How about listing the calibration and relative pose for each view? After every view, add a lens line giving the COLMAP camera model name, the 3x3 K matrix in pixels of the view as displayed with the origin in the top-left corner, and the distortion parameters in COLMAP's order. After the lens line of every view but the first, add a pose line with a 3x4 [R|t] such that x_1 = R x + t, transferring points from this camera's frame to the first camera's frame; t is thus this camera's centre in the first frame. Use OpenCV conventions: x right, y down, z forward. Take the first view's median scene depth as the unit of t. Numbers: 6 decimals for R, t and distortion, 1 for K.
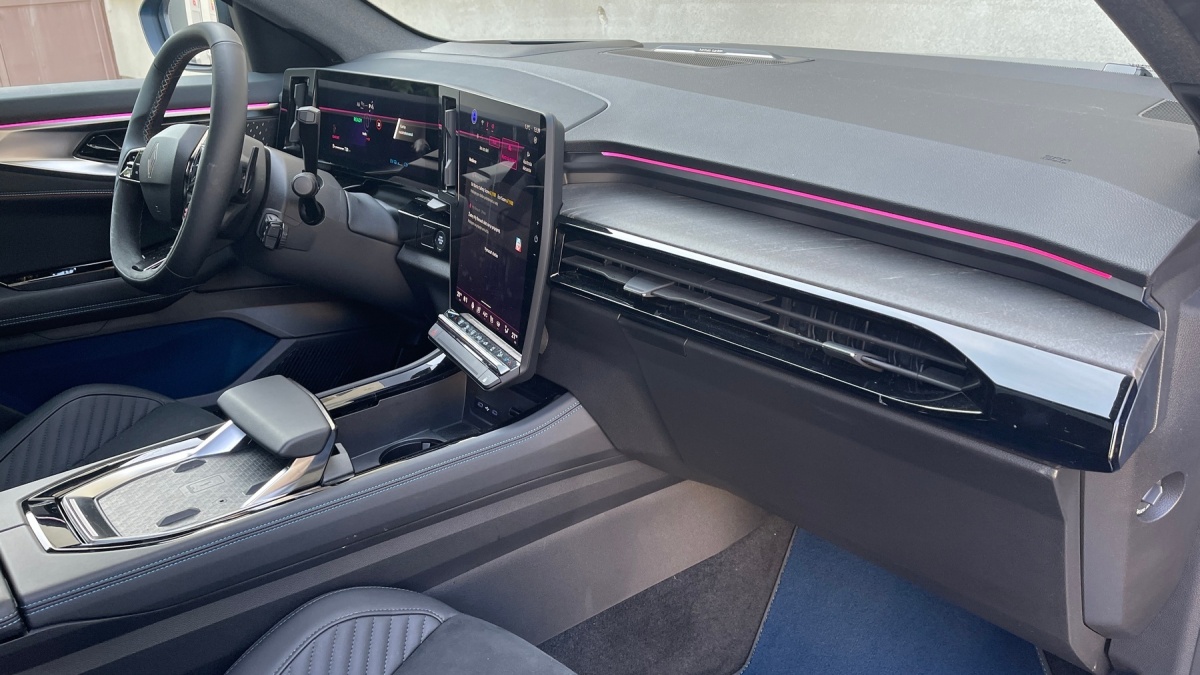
lens RADIAL K [[922.5, 0, 617.5], [0, 922.5, 353.8], [0, 0, 1]] dist [0.048546, -0.071952]
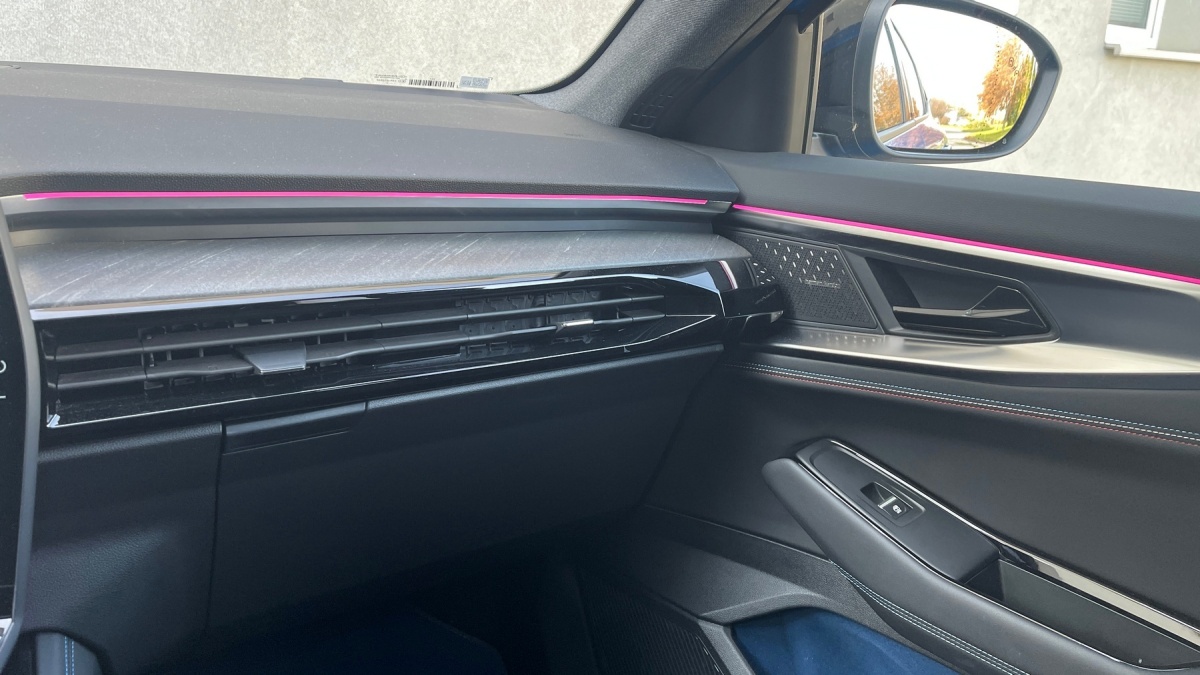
lens RADIAL K [[929.4, 0, 585.5], [0, 929.4, 334.8], [0, 0, 1]] dist [0.024389, -0.014009]
pose [[0.162426, -0.242052, 0.956571, -0.610370], [0.330297, 0.926855, 0.178448, -0.141734], [-0.929797, 0.286968, 0.230494, 0.616237]]
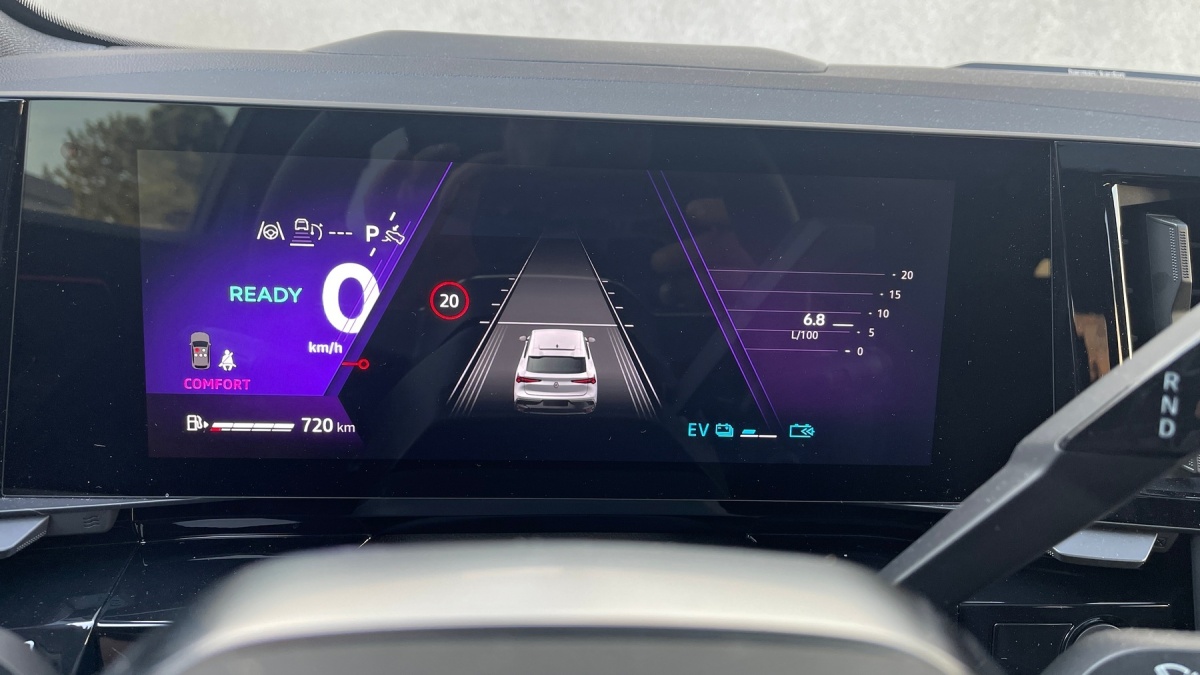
lens RADIAL K [[922.5, 0, 606.8], [0, 922.5, 333.5], [0, 0, 1]] dist [0.048546, -0.071952]
pose [[0.604039, -0.173250, 0.777895, -0.692307], [0.249872, 0.968038, 0.021571, -0.371219], [-0.756770, 0.181345, 0.628024, 1.273010]]
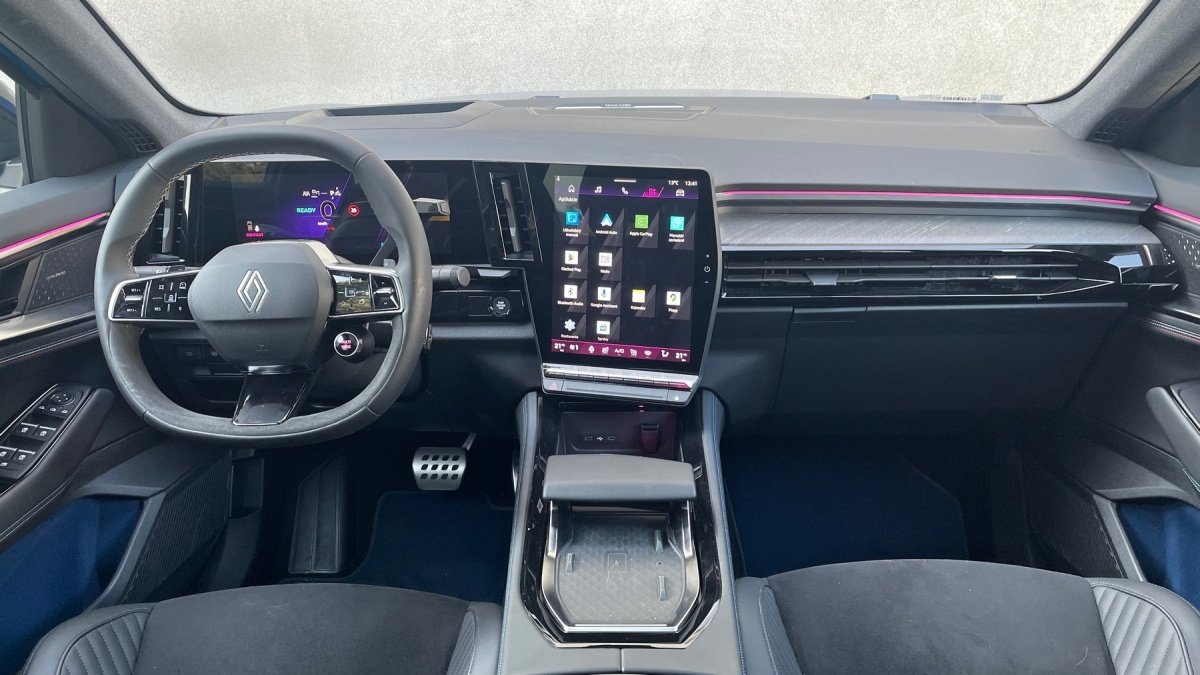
lens RADIAL K [[922.5, 0, 609.6], [0, 922.5, 325.9], [0, 0, 1]] dist [0.048546, -0.071952]
pose [[0.681332, -0.252179, 0.687163, -1.148722], [0.280789, 0.957005, 0.072801, -0.197277], [-0.675977, 0.143346, 0.722846, 0.238203]]
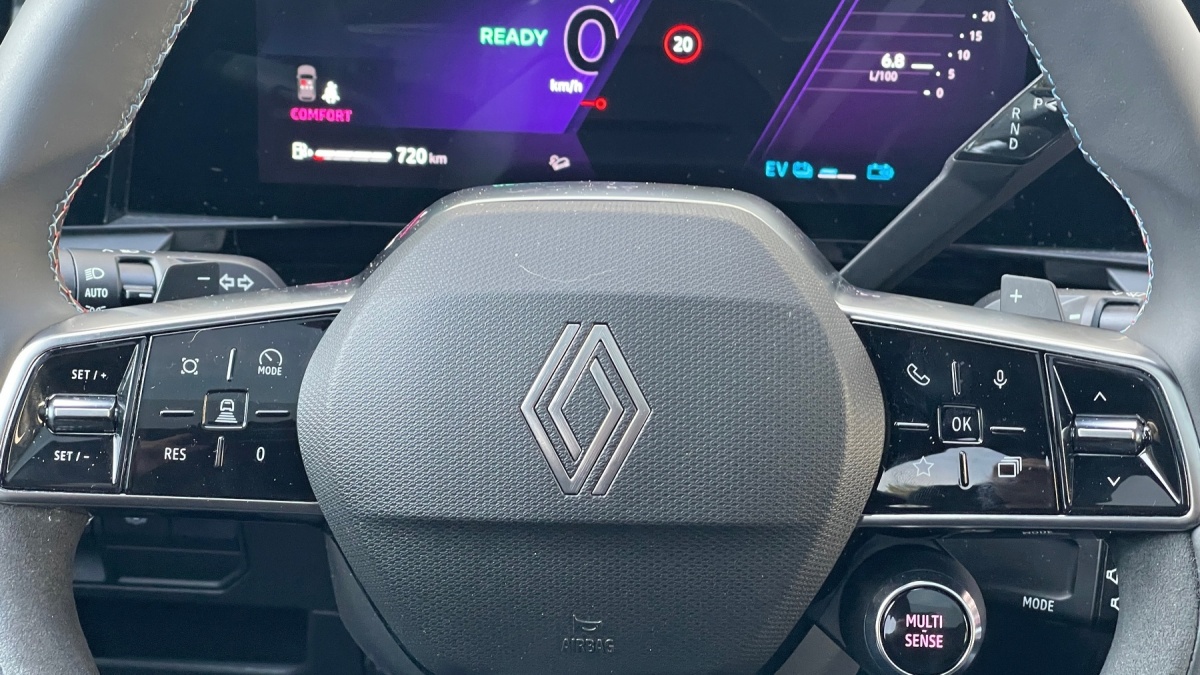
lens RADIAL K [[2286.7, 0, 602.0], [0, 2286.7, 331.8], [0, 0, 1]] dist [0.154850, 0.000000]
pose [[0.690808, -0.250733, 0.678172, -1.118233], [0.238538, 0.964466, 0.113599, -0.376039], [-0.682557, 0.083295, 0.726070, 0.829047]]
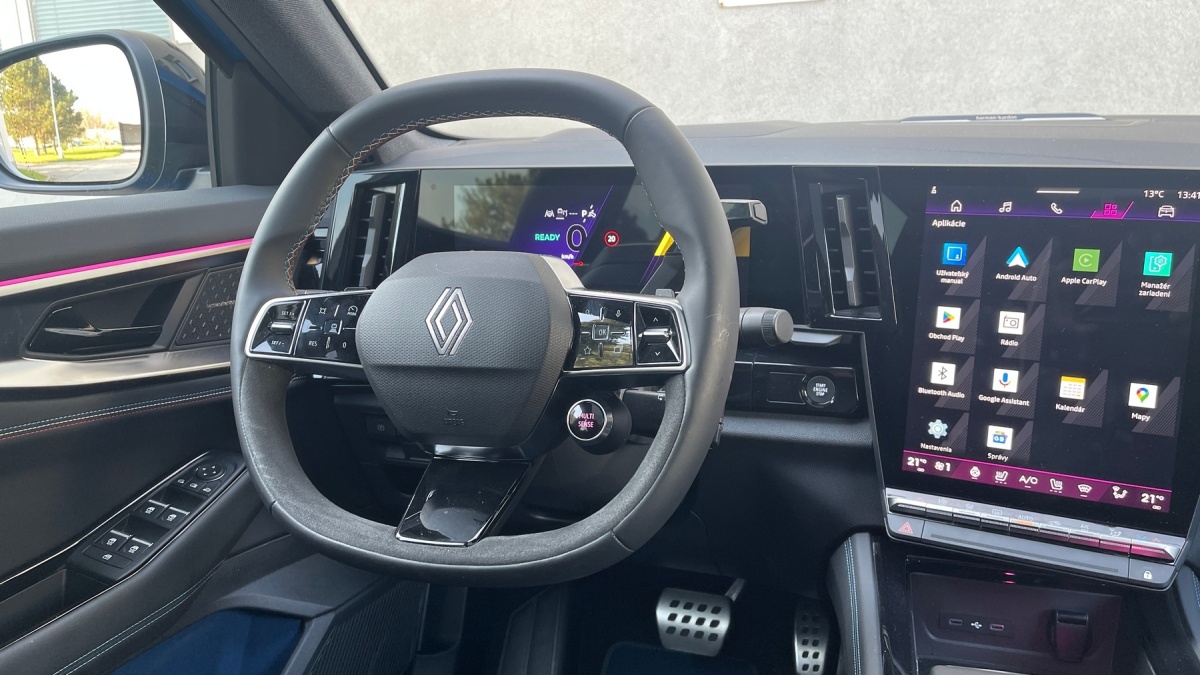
lens RADIAL K [[922.5, 0, 589.0], [0, 922.5, 335.0], [0, 0, 1]] dist [0.048546, -0.071952]
pose [[0.858541, -0.126235, 0.496963, -0.915678], [0.207010, 0.972055, -0.110710, -0.169401], [-0.469100, 0.197925, 0.860680, 0.694090]]
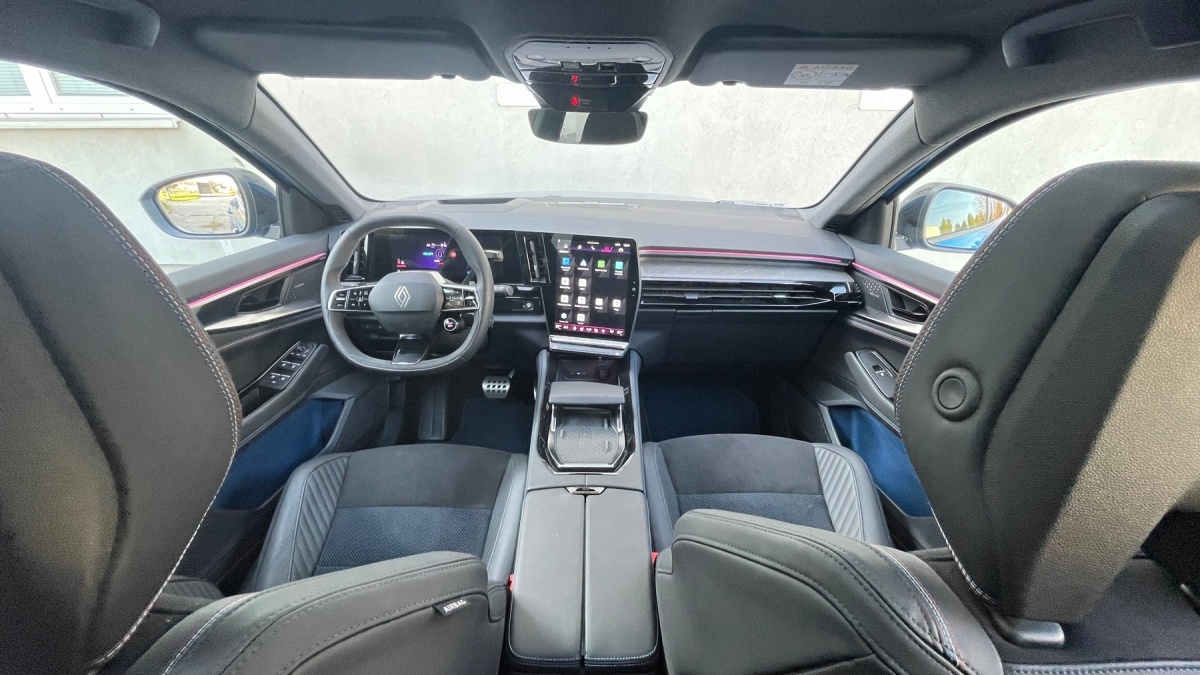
lens RADIAL K [[491.4, 0, 611.9], [0, 491.4, 338.6], [0, 0, 1]] dist [-0.014364, -0.000693]
pose [[0.650046, -0.276730, 0.707715, -1.190392], [0.257856, 0.956403, 0.137128, -0.212878], [-0.714808, 0.093349, 0.693062, 0.178731]]
